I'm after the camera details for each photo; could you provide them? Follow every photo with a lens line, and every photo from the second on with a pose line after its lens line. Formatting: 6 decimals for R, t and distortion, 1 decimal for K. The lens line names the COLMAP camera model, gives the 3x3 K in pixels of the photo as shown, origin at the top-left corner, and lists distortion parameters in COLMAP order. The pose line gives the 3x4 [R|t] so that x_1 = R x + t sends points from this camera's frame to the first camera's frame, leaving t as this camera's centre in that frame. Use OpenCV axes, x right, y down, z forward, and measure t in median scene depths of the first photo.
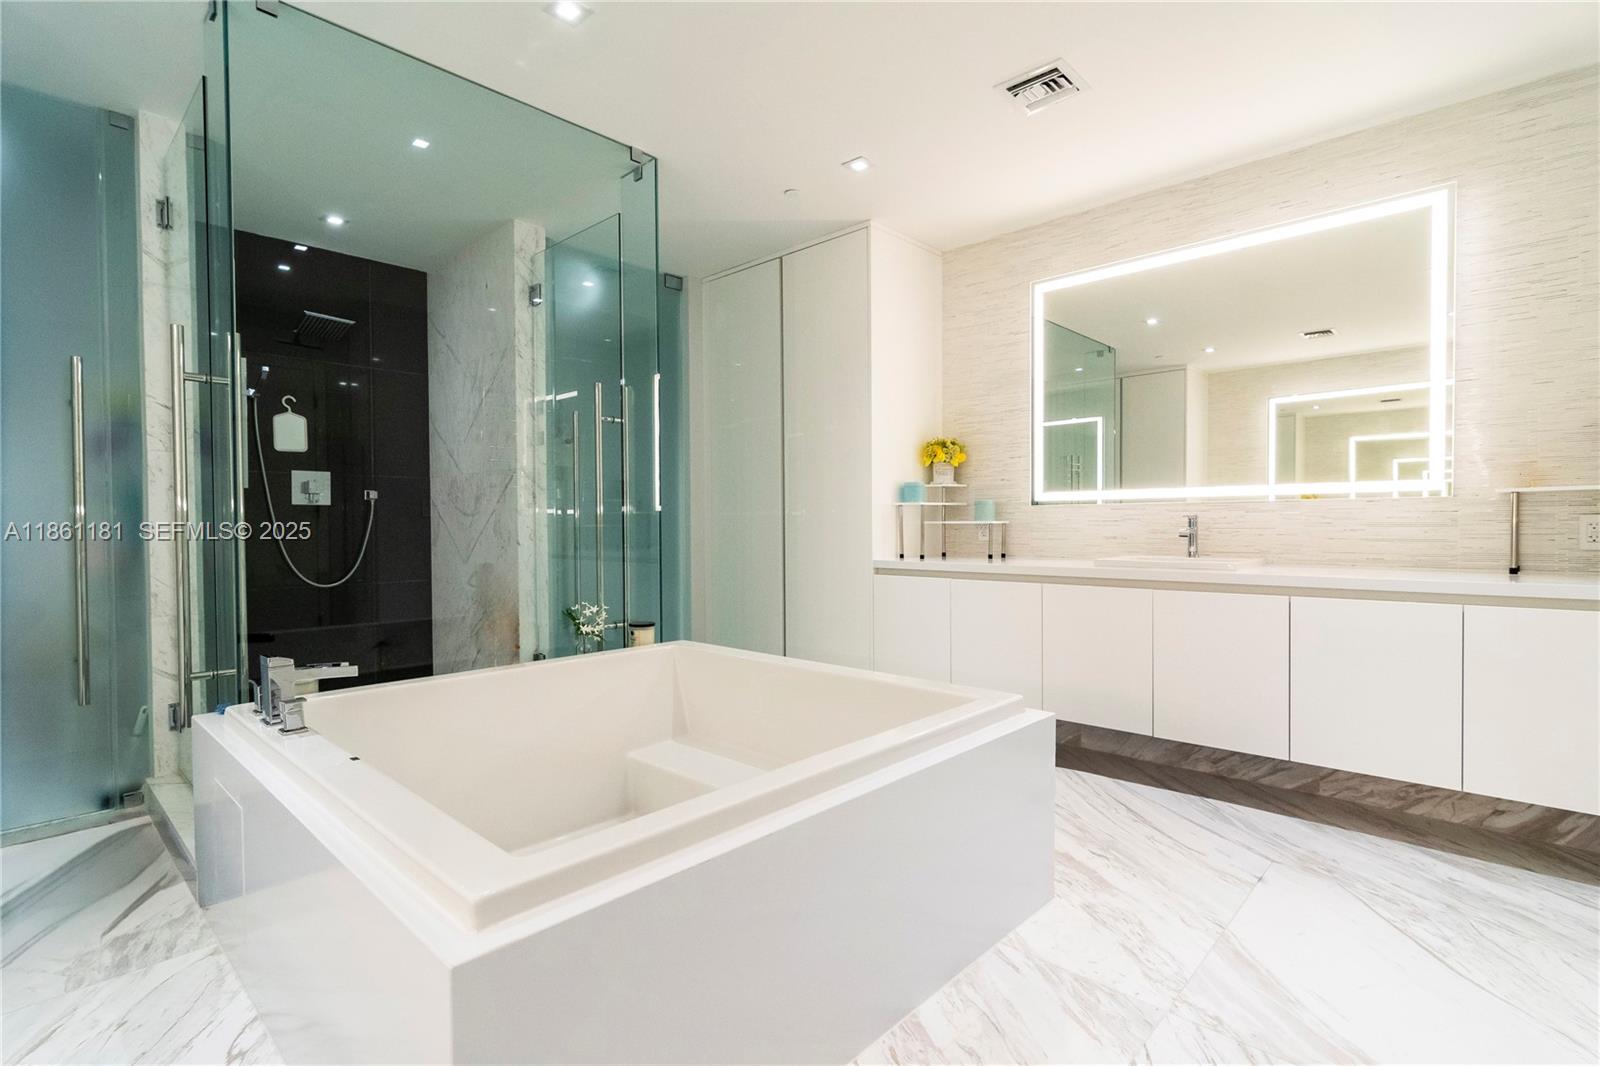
lens RADIAL K [[773.0, 0, 797.5], [0, 773.0, 544.4], [0, 0, 1]] dist [0.000324, 0.000303]
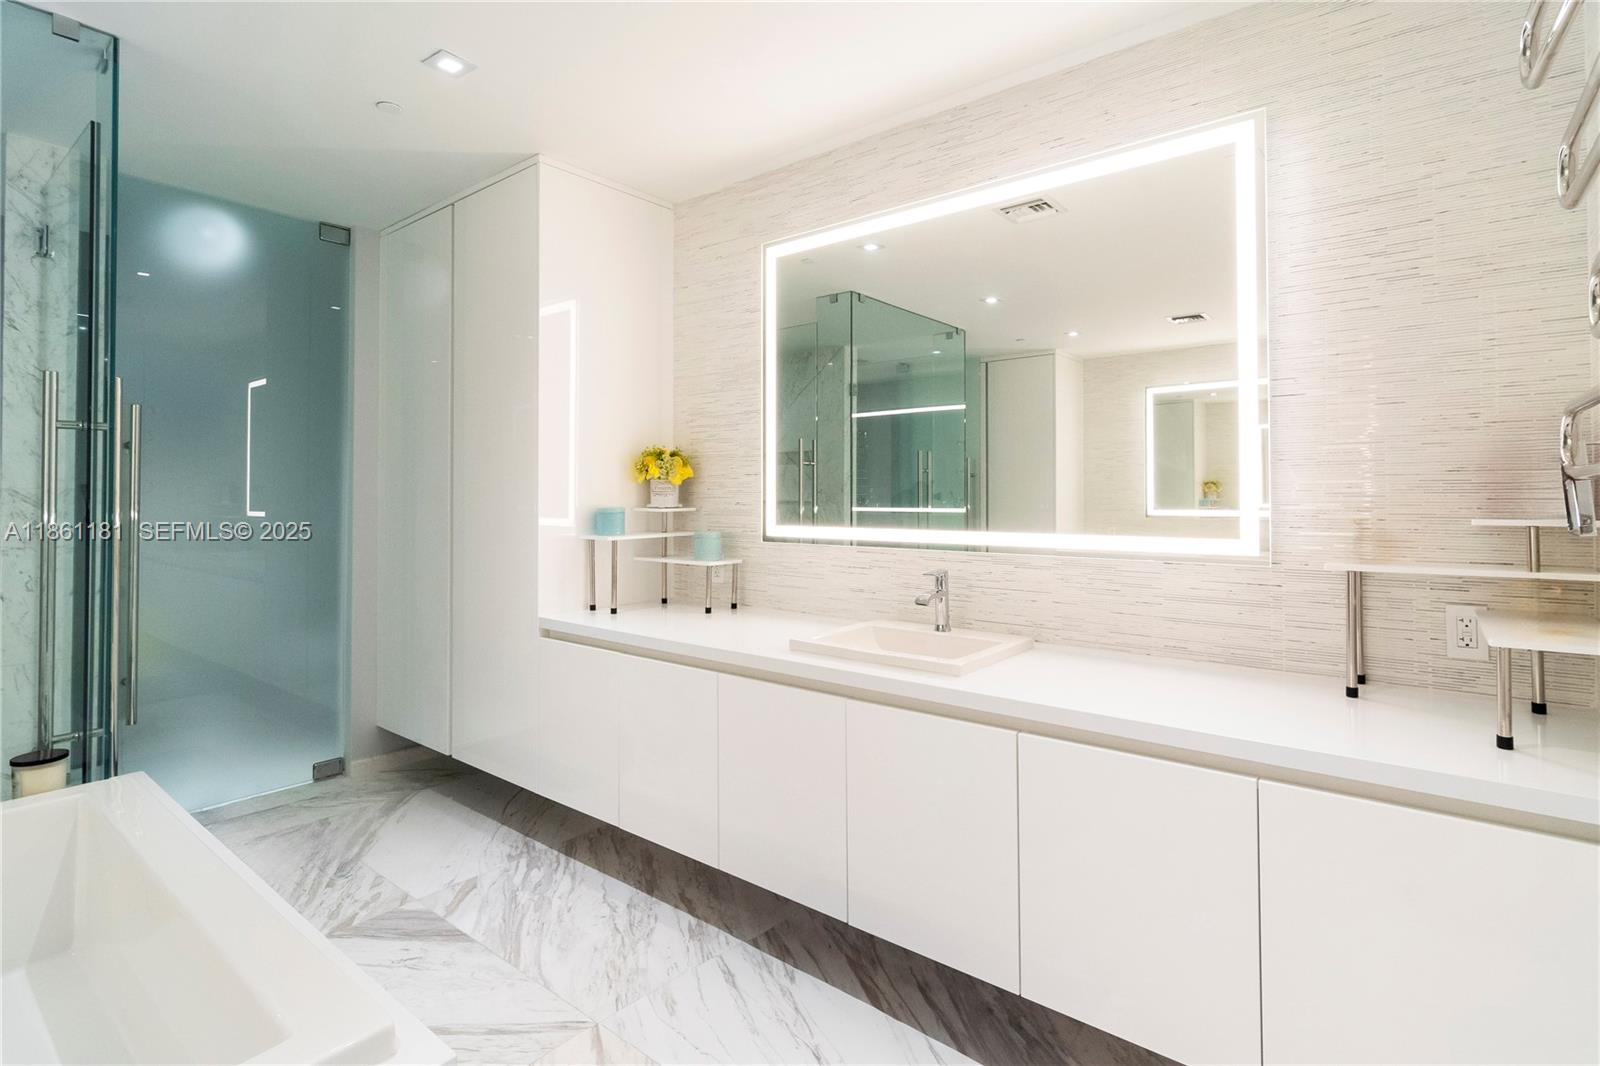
lens RADIAL K [[764.6, 0, 804.2], [0, 764.6, 481.2], [0, 0, 1]] dist [-0.001246, 0.000708]
pose [[0.998173, 0.009713, 0.059643, 0.299219], [-0.007356, 0.999188, -0.039601, -0.079813], [-0.059979, 0.039090, 0.997434, 0.265873]]
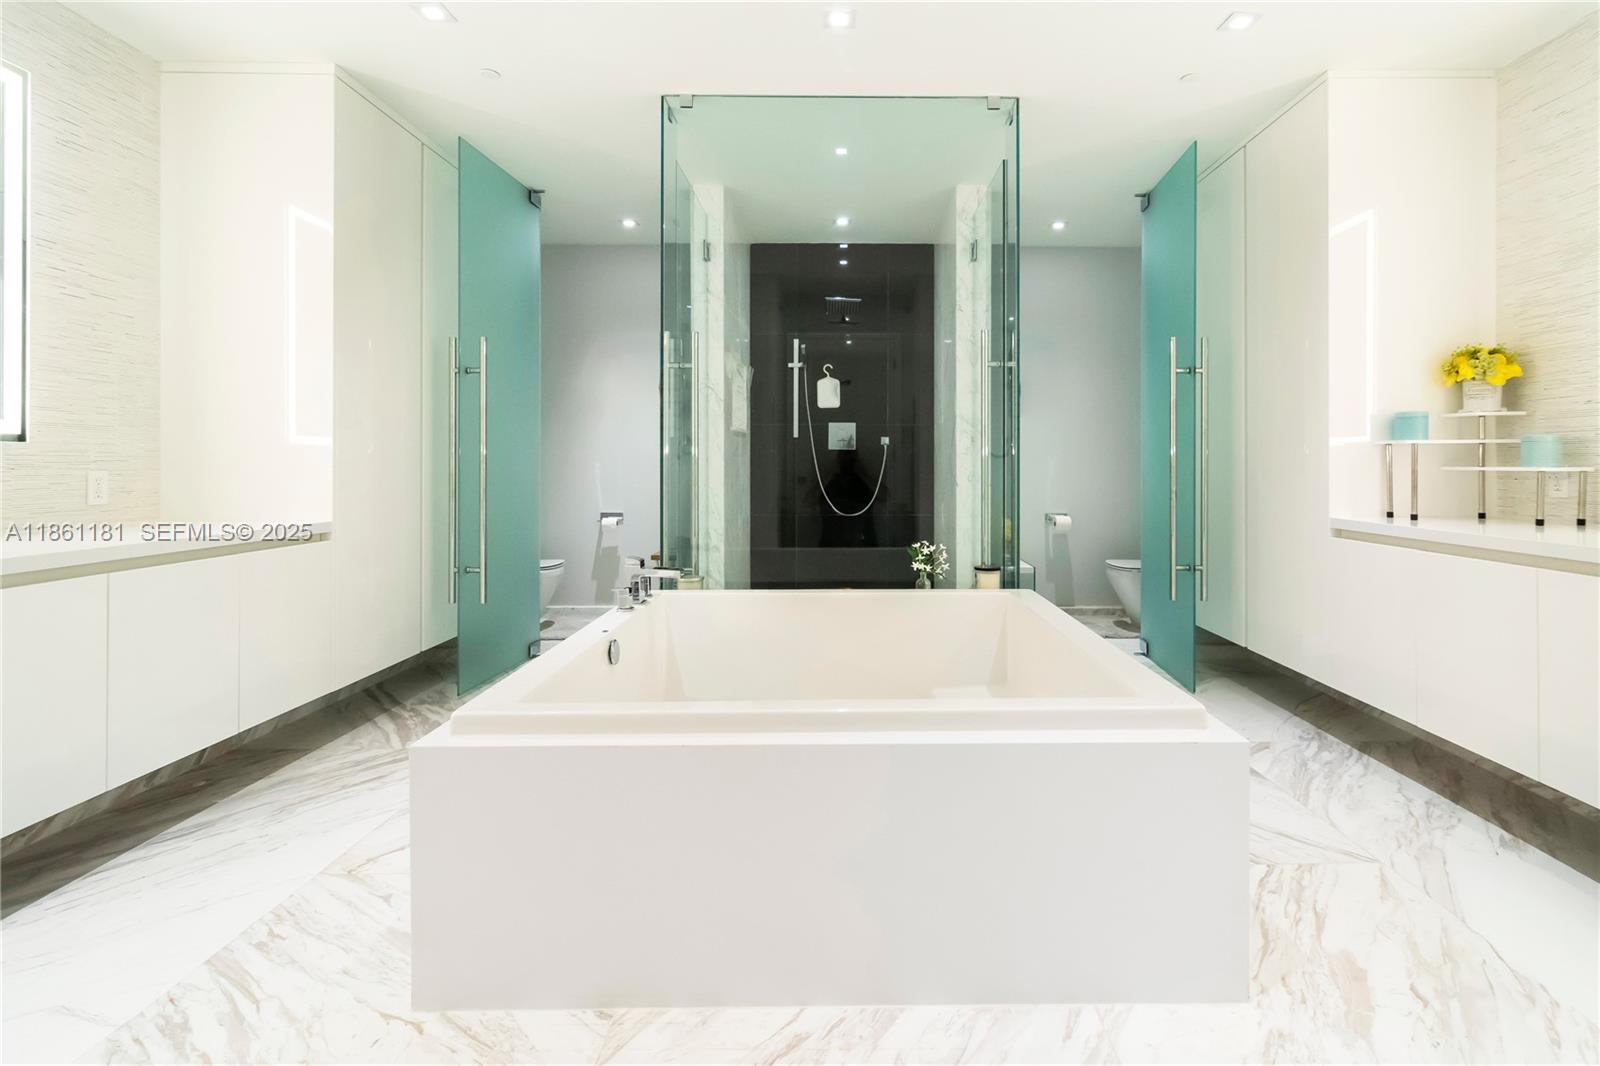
lens RADIAL K [[810.8, 0, 866.8], [0, 810.8, 468.5], [0, 0, 1]] dist [0.000702, 0.000086]
pose [[0.688420, 0.009867, -0.725245, 0.356900], [-0.023847, 0.999675, -0.009036, -0.009712], [0.724920, 0.023515, 0.688431, 0.128015]]
